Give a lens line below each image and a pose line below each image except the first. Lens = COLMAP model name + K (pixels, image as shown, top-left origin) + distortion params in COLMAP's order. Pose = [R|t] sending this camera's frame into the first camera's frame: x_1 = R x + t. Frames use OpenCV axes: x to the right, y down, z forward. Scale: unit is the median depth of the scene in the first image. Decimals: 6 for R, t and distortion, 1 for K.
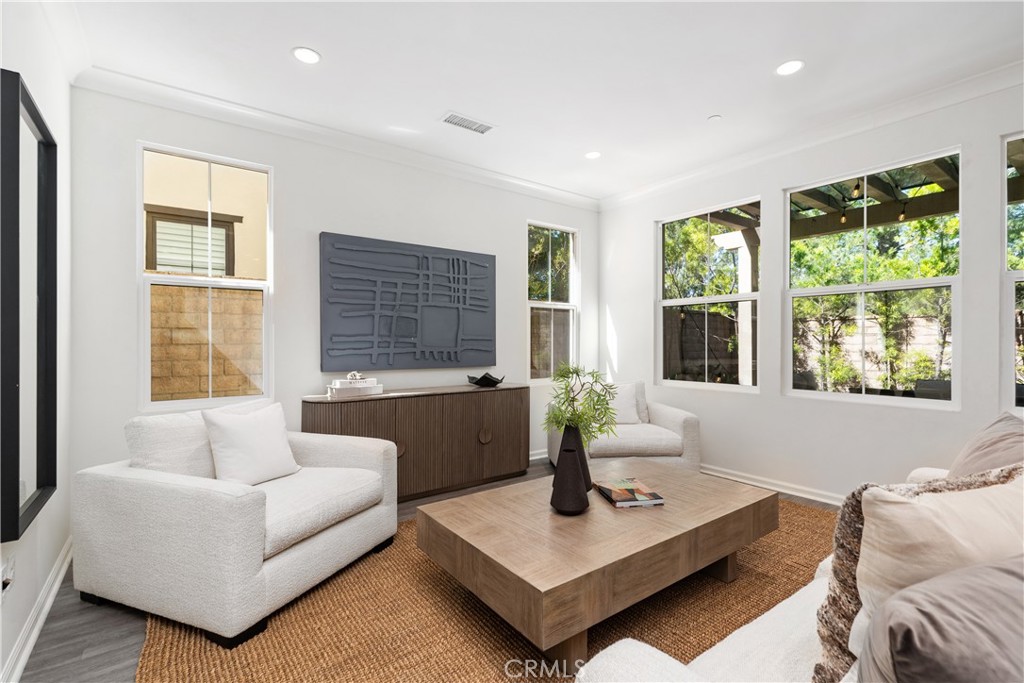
lens RADIAL K [[463.7, 0, 513.0], [0, 463.7, 341.7], [0, 0, 1]] dist [0.007466, 0.000428]
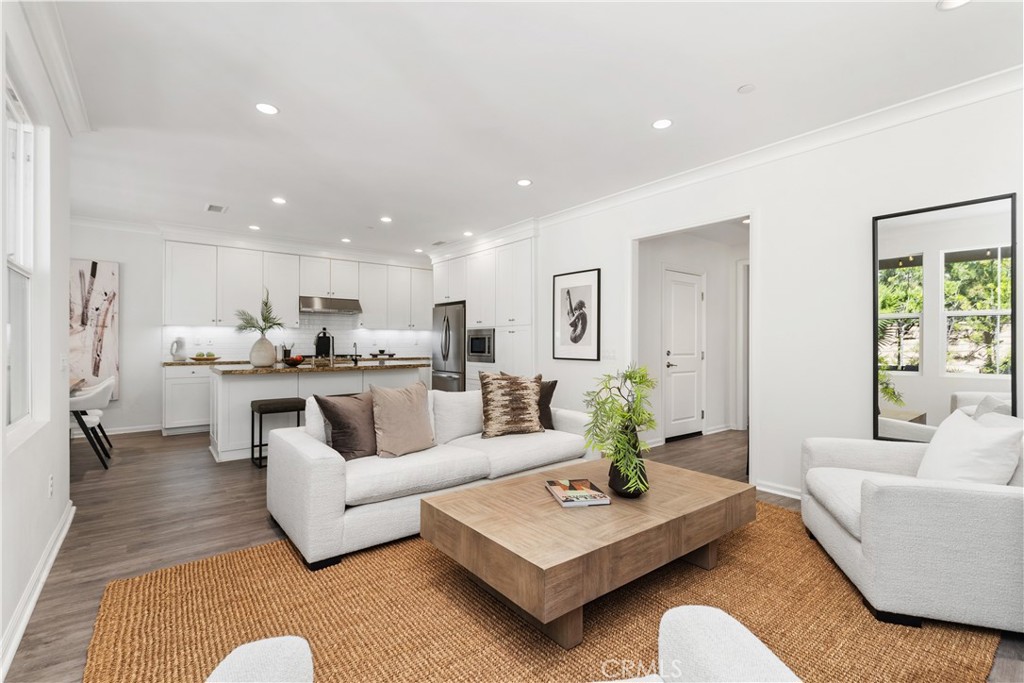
lens RADIAL K [[463.7, 0, 510.8], [0, 463.7, 341.5], [0, 0, 1]] dist [0.007466, 0.000428]
pose [[-0.999567, -0.000778, -0.029423, 0.248999], [-0.000831, 0.999998, 0.001775, -0.004864], [0.029422, 0.001799, -0.999565, 1.200490]]
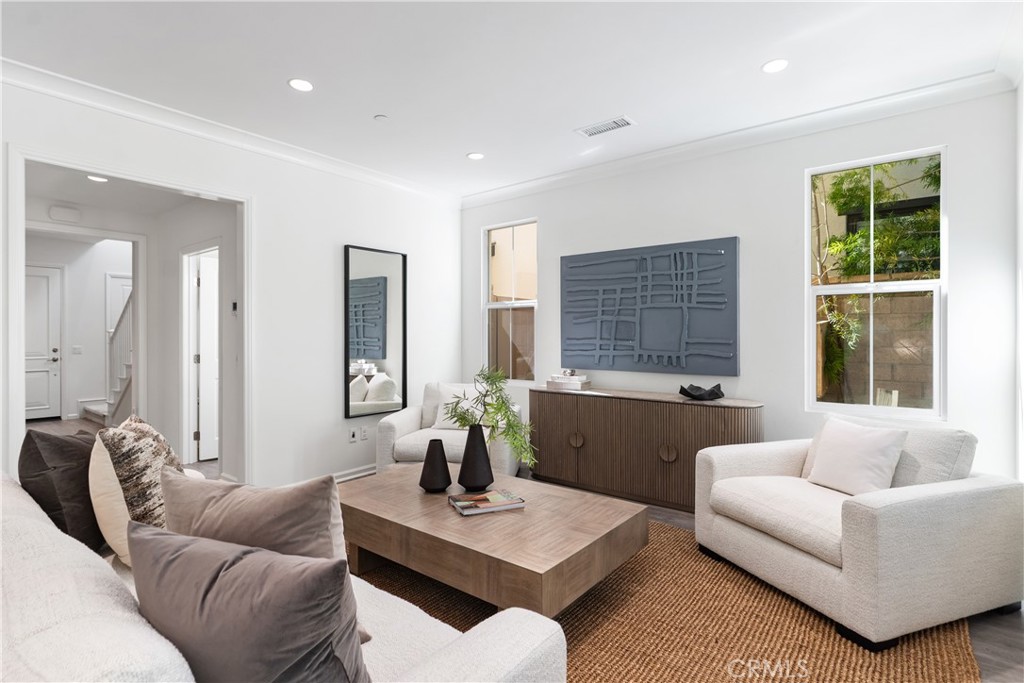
lens RADIAL K [[506.2, 0, 511.0], [0, 506.2, 336.1], [0, 0, 1]] dist [0.004238, -0.001454]
pose [[0.255589, 0.001485, -0.966784, 0.783576], [0.000296, 0.999999, 0.001614, -0.020686], [0.966786, -0.000699, 0.255588, 0.461225]]
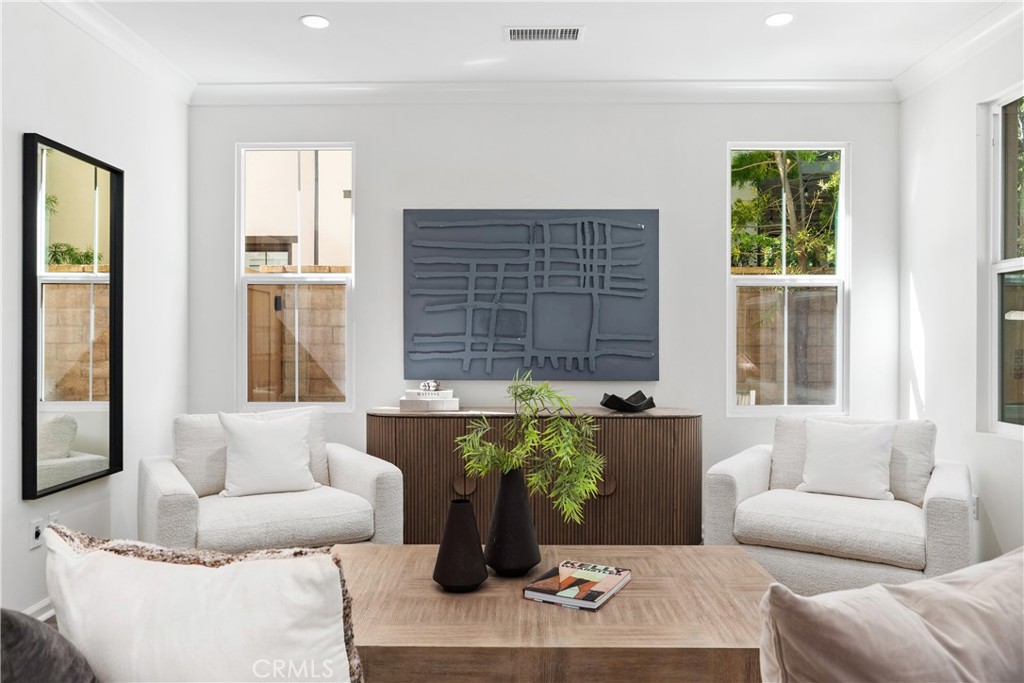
lens RADIAL K [[716.6, 0, 510.1], [0, 716.6, 340.0], [0, 0, 1]] dist [0.000465, -0.000095]
pose [[0.791446, 0.003301, -0.611230, 0.458817], [-0.002201, 0.999994, 0.002551, -0.007714], [0.611235, -0.000674, 0.791449, 0.097537]]
